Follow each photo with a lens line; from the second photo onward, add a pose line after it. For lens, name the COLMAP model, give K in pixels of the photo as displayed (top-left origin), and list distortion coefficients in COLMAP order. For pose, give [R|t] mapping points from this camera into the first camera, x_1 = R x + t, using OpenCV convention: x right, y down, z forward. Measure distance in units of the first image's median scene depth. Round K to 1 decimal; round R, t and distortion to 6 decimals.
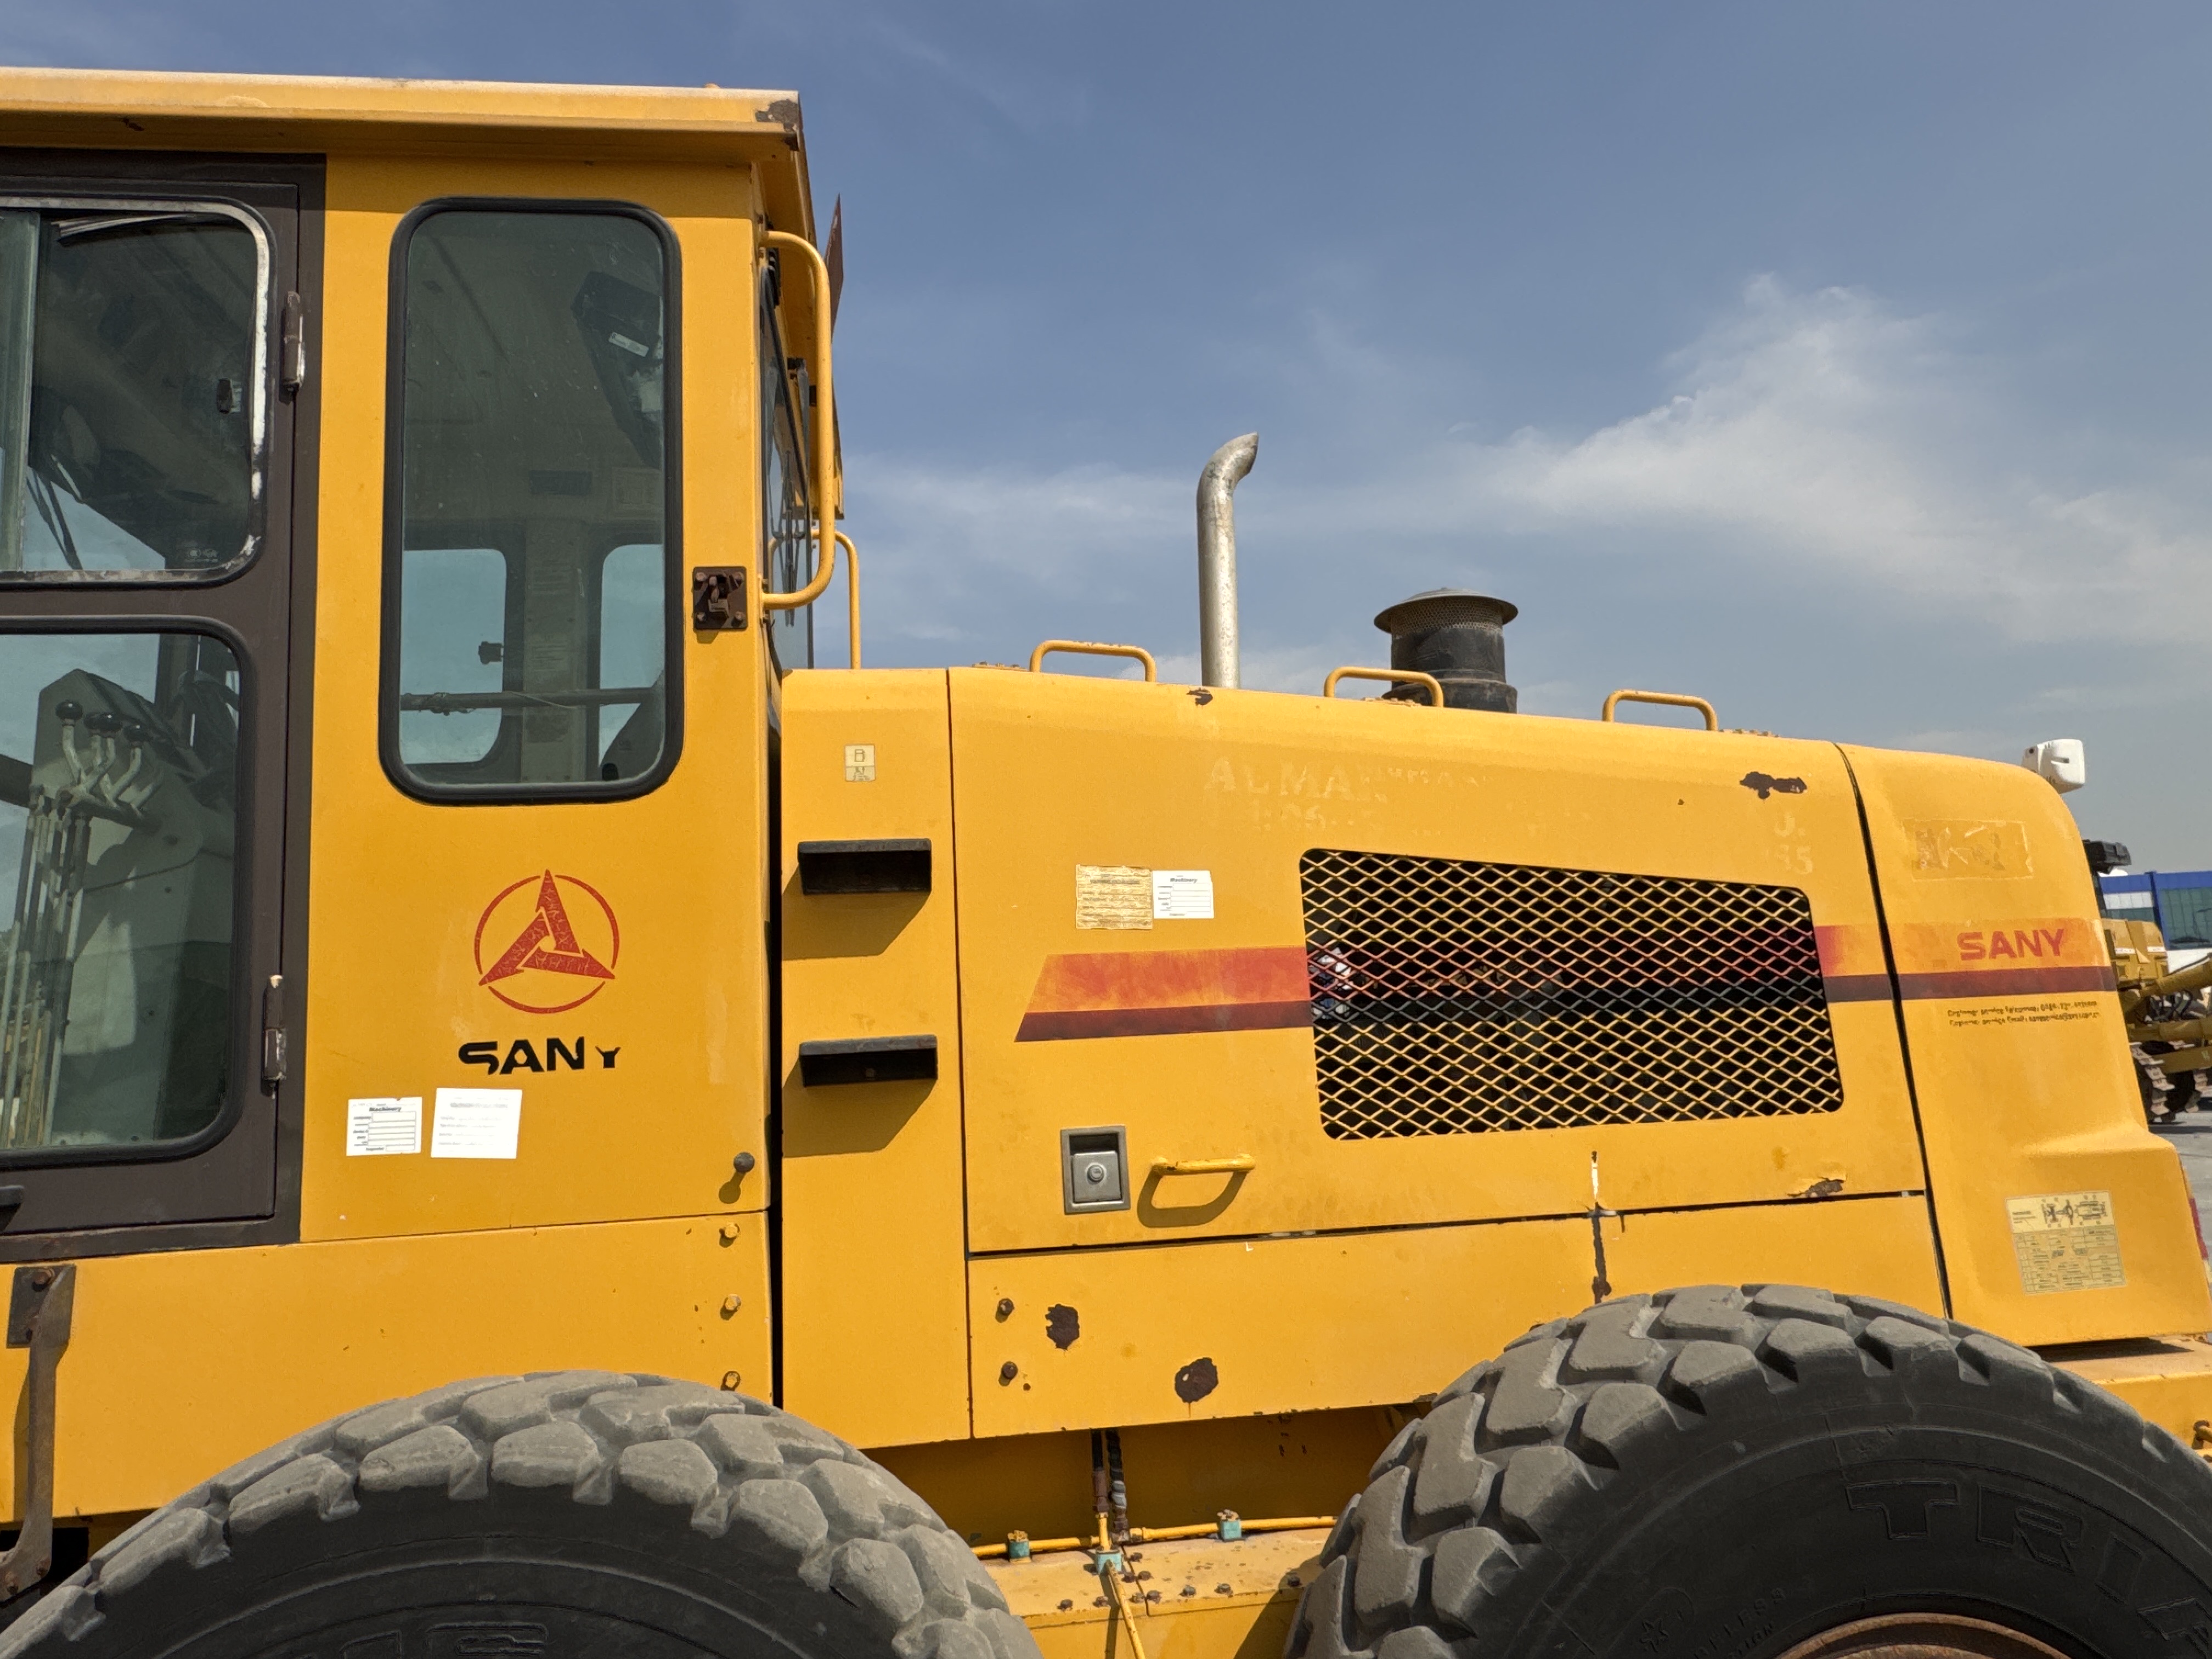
lens RADIAL K [[1401.4, 0, 1115.7], [0, 1401.4, 829.3], [0, 0, 1]] dist [-0.000480, -0.002619]
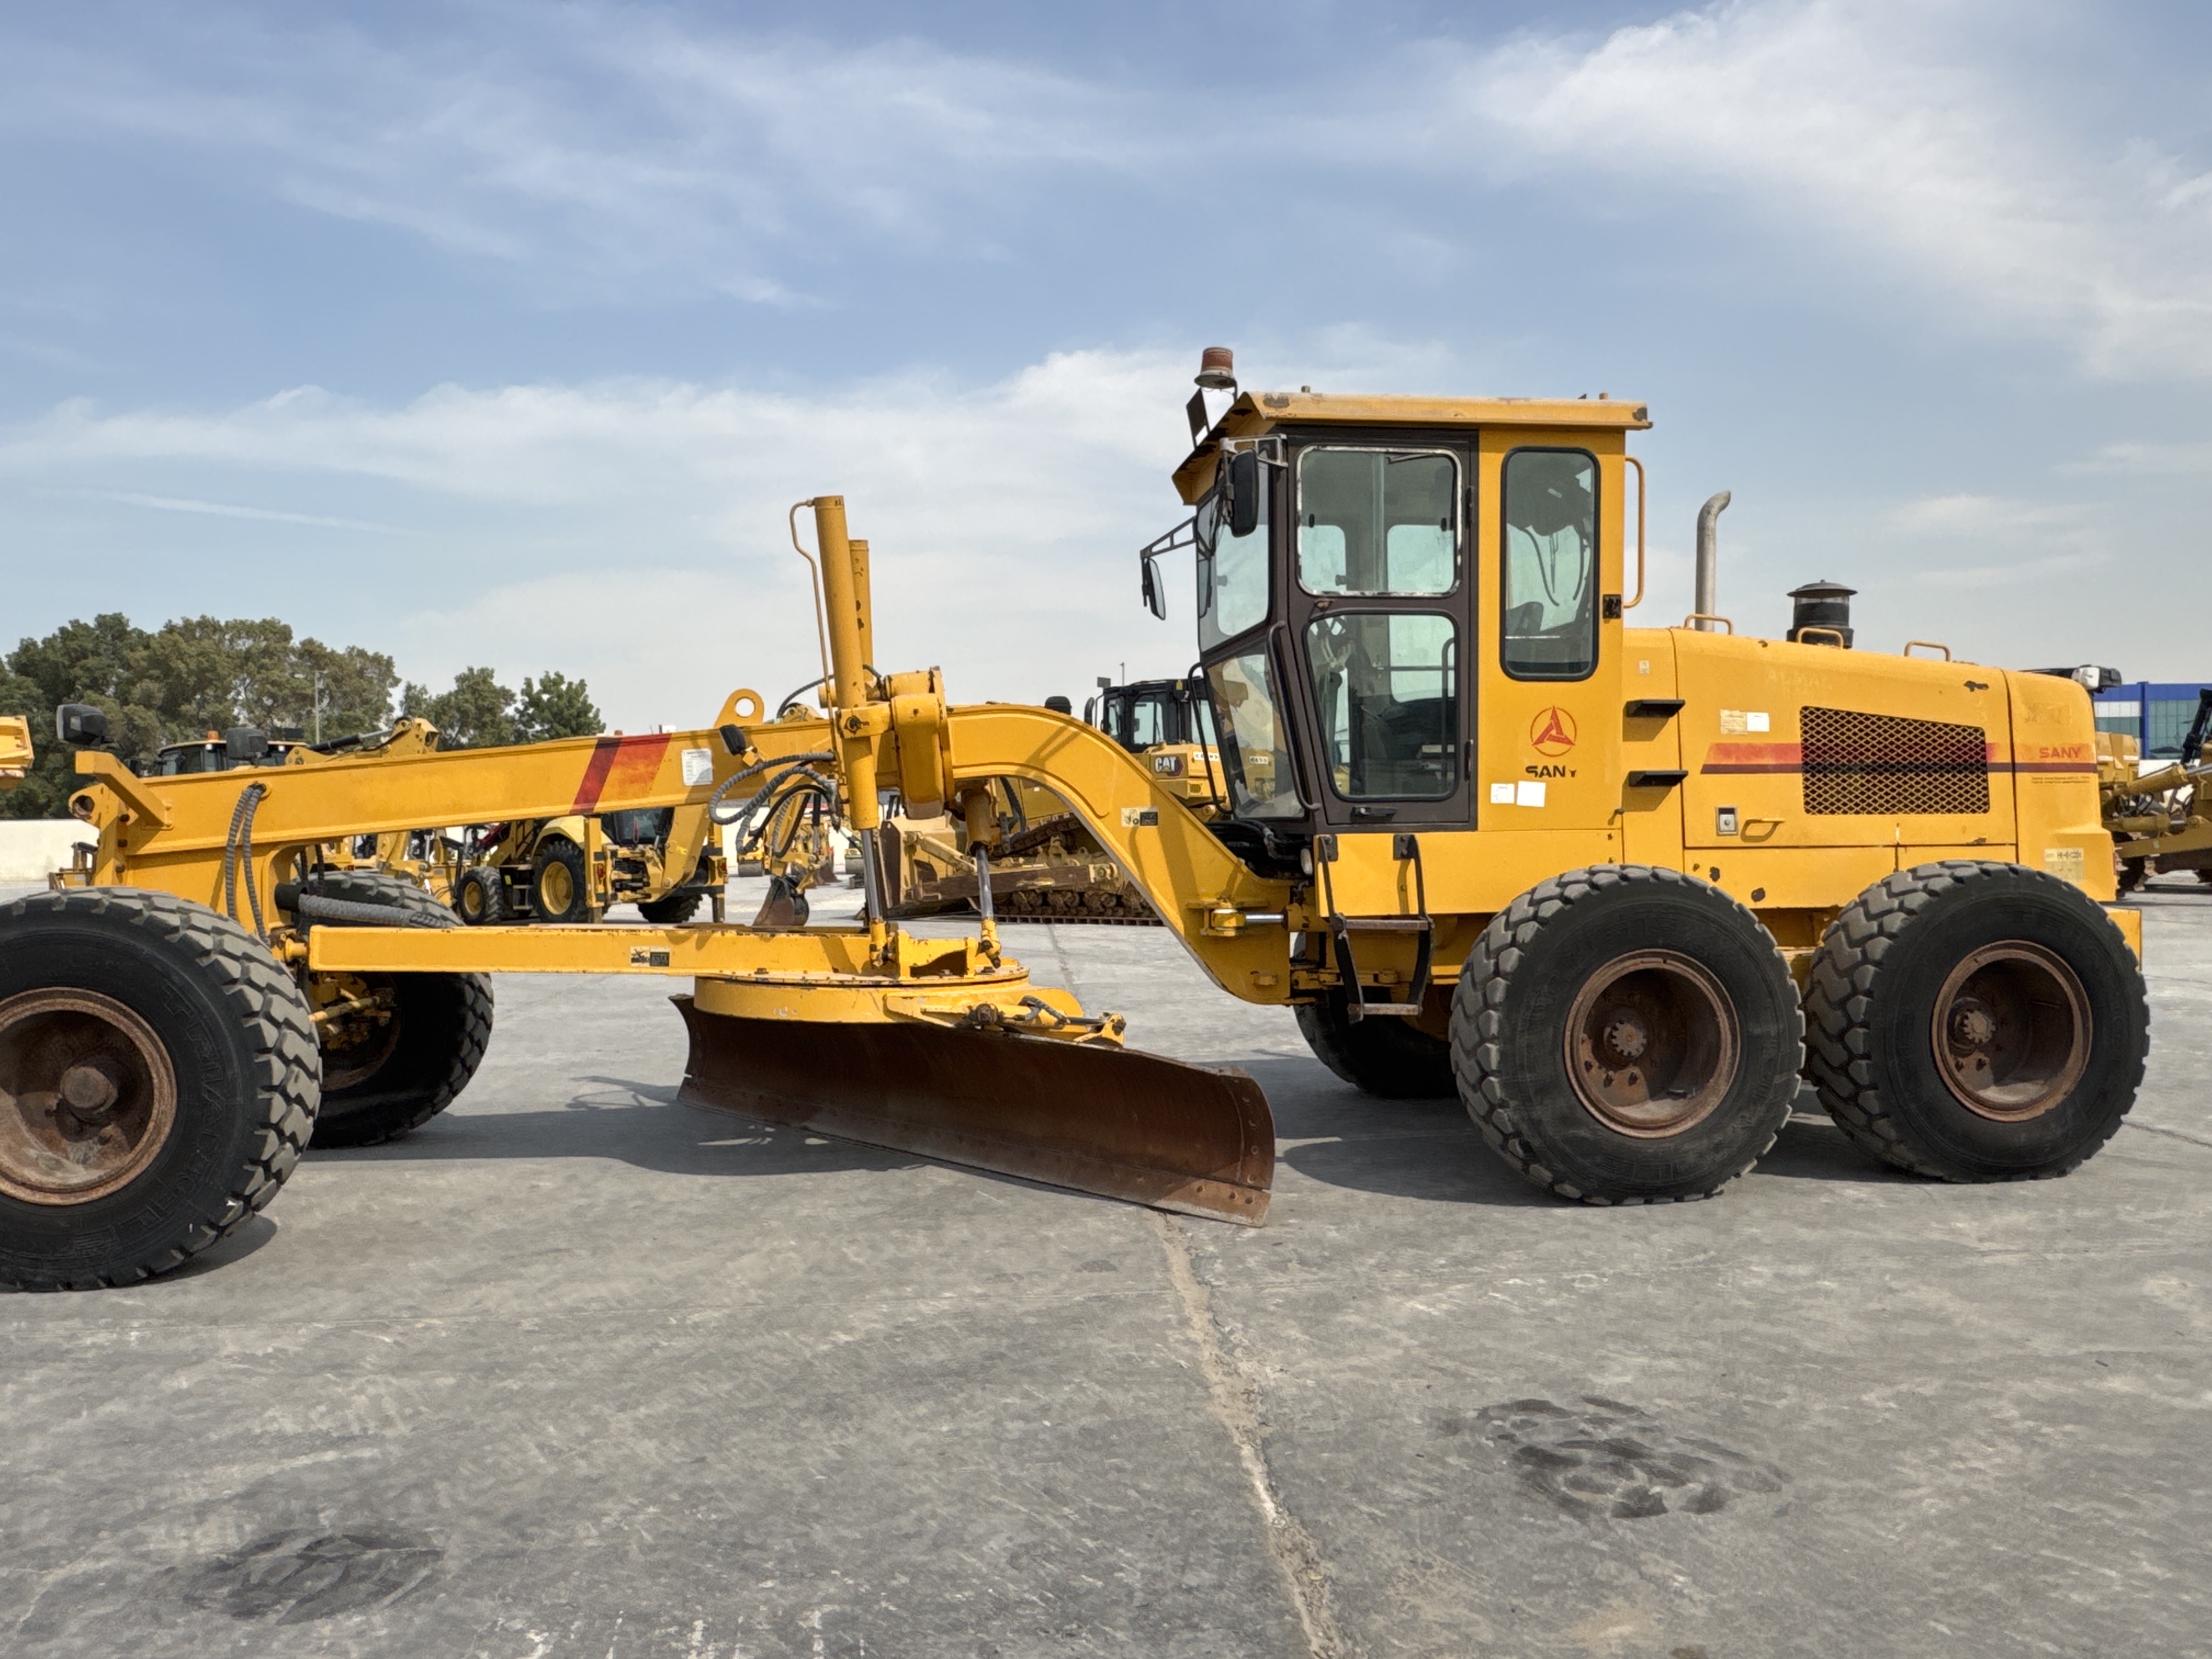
lens RADIAL K [[1472.0, 0, 1106.0], [0, 1472.0, 829.5], [0, 0, 1]] dist [-0.000473, 0.000440]
pose [[0.998853, 0.038185, 0.028882, -1.317300], [-0.042355, 0.986020, 0.161156, -0.156395], [-0.022324, -0.162195, 0.986506, -1.836967]]
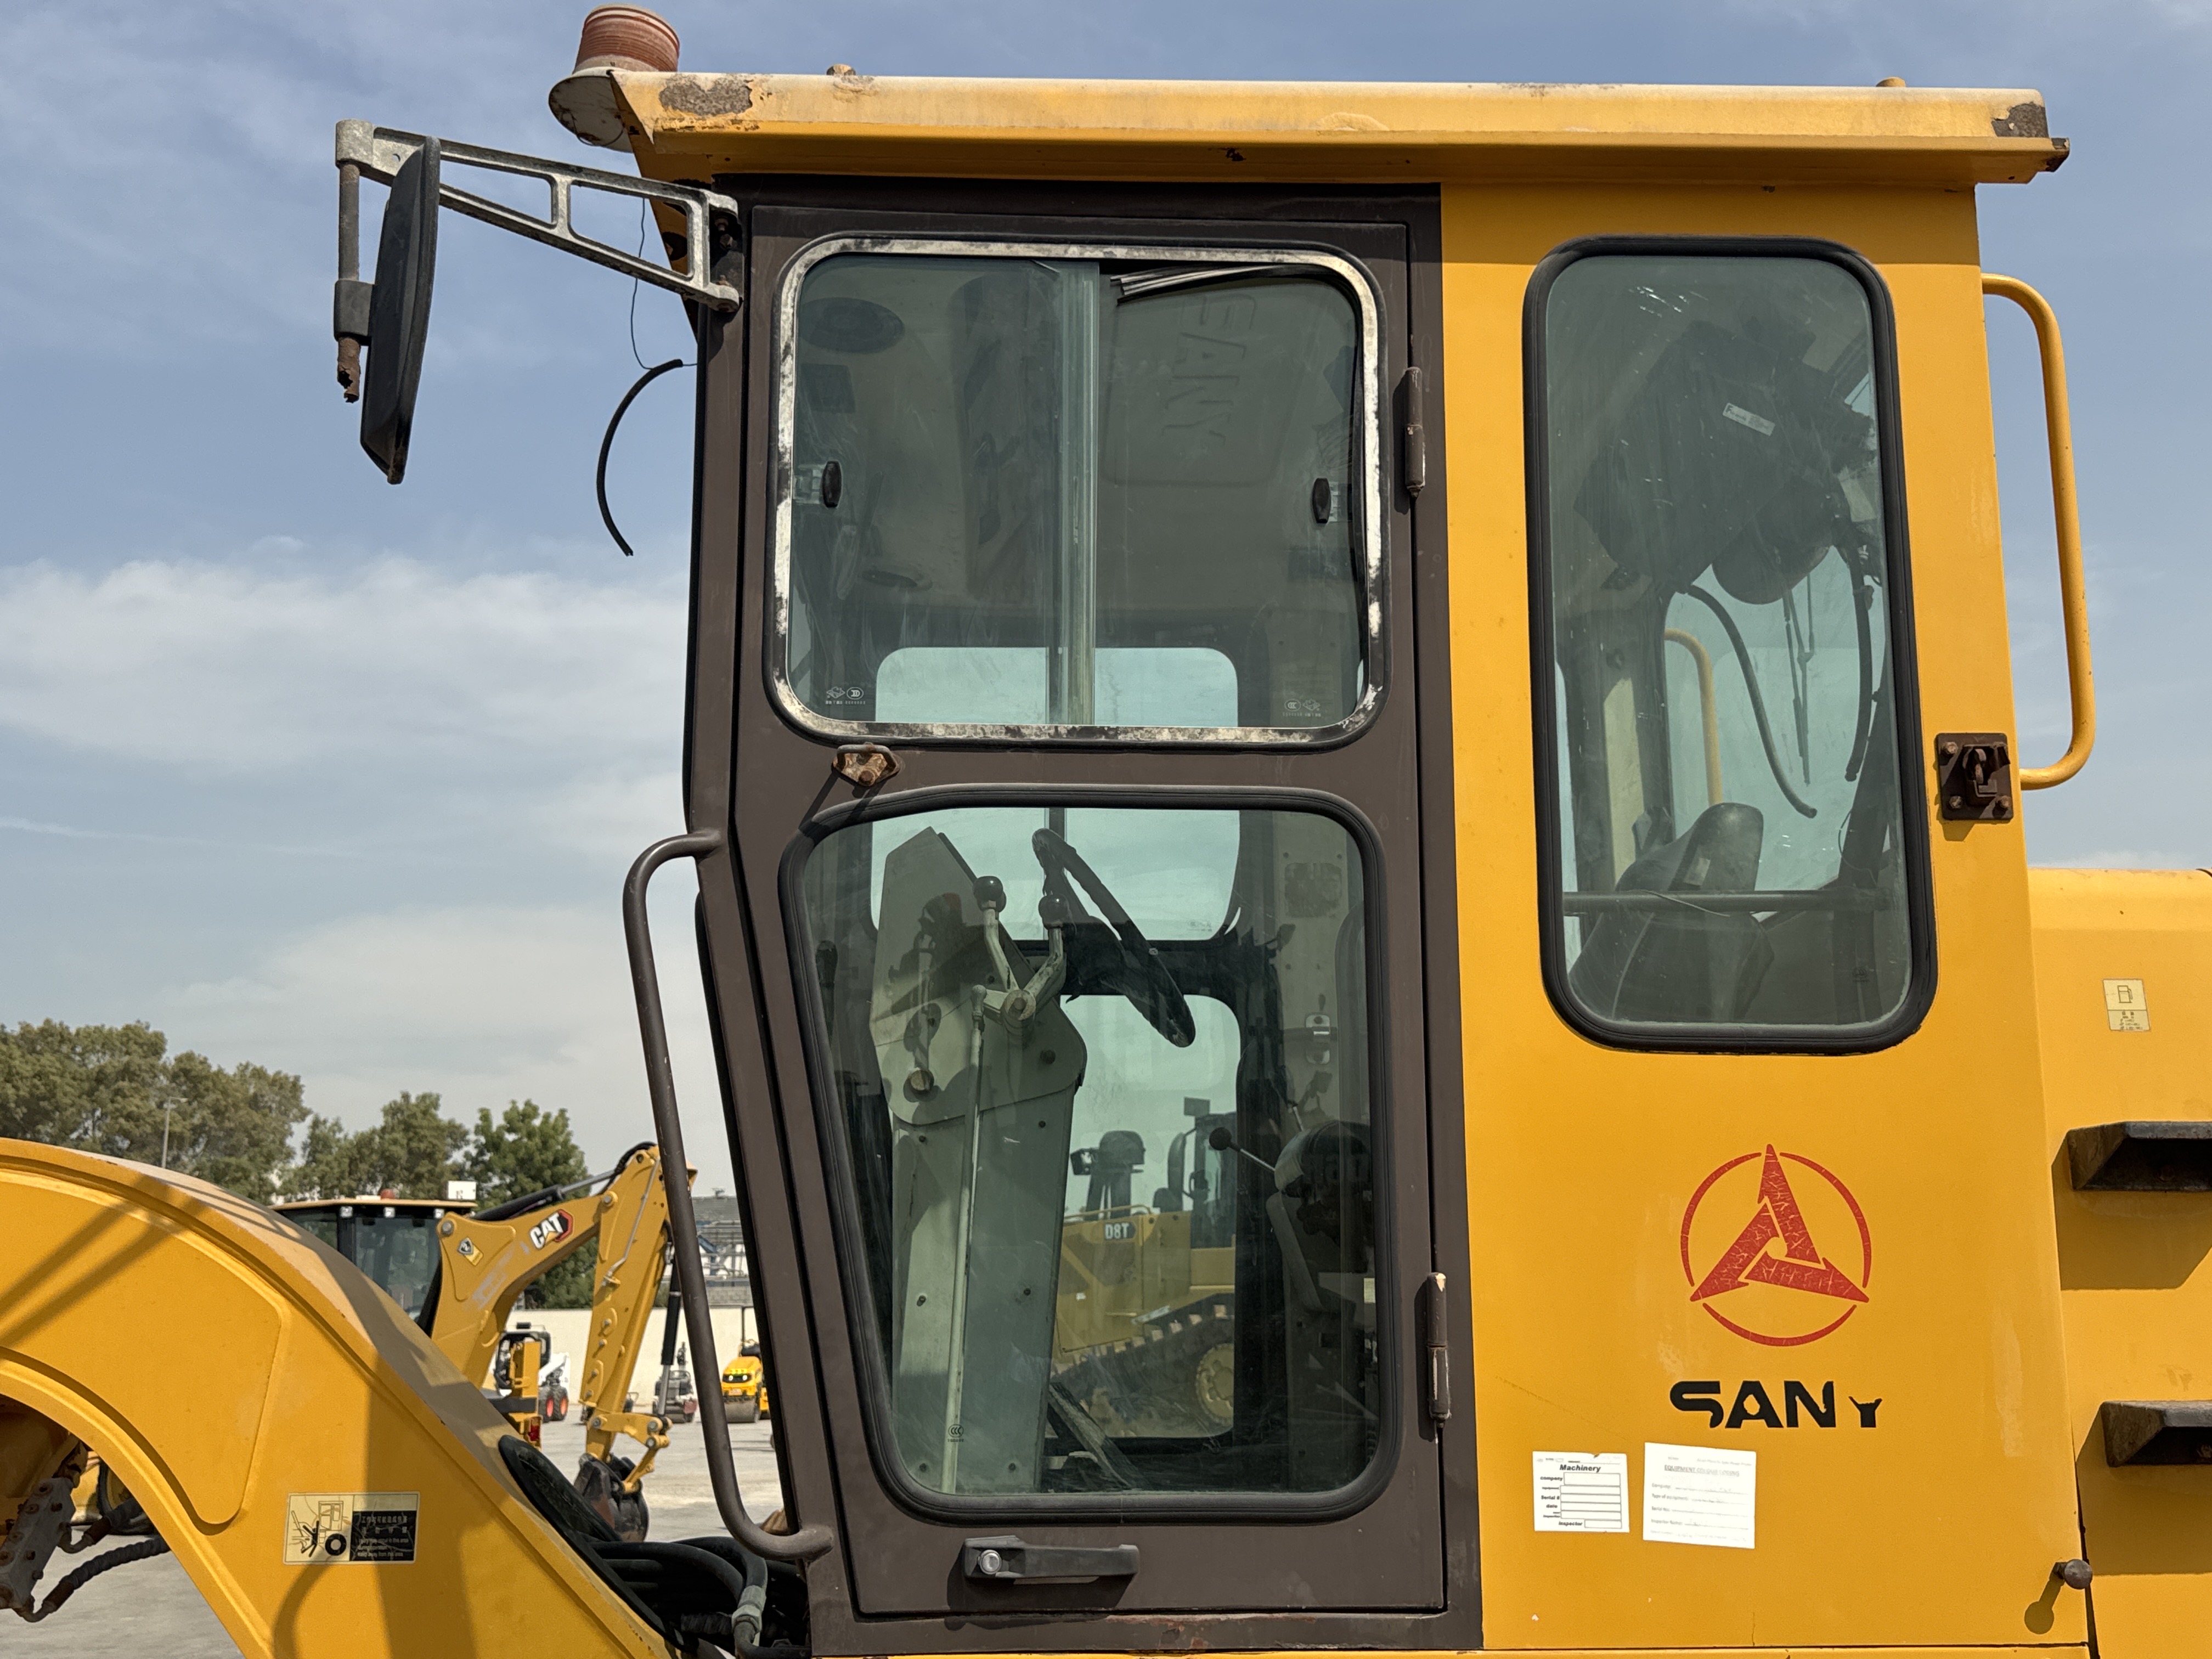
lens RADIAL K [[2091.2, 0, 1119.7], [0, 2091.2, 827.7], [0, 0, 1]] dist [0.169395, -0.360120]
pose [[0.994505, 0.029673, -0.100400, -0.611460], [-0.036705, 0.996946, -0.068925, -0.045512], [0.098048, 0.072232, 0.992557, -0.142145]]
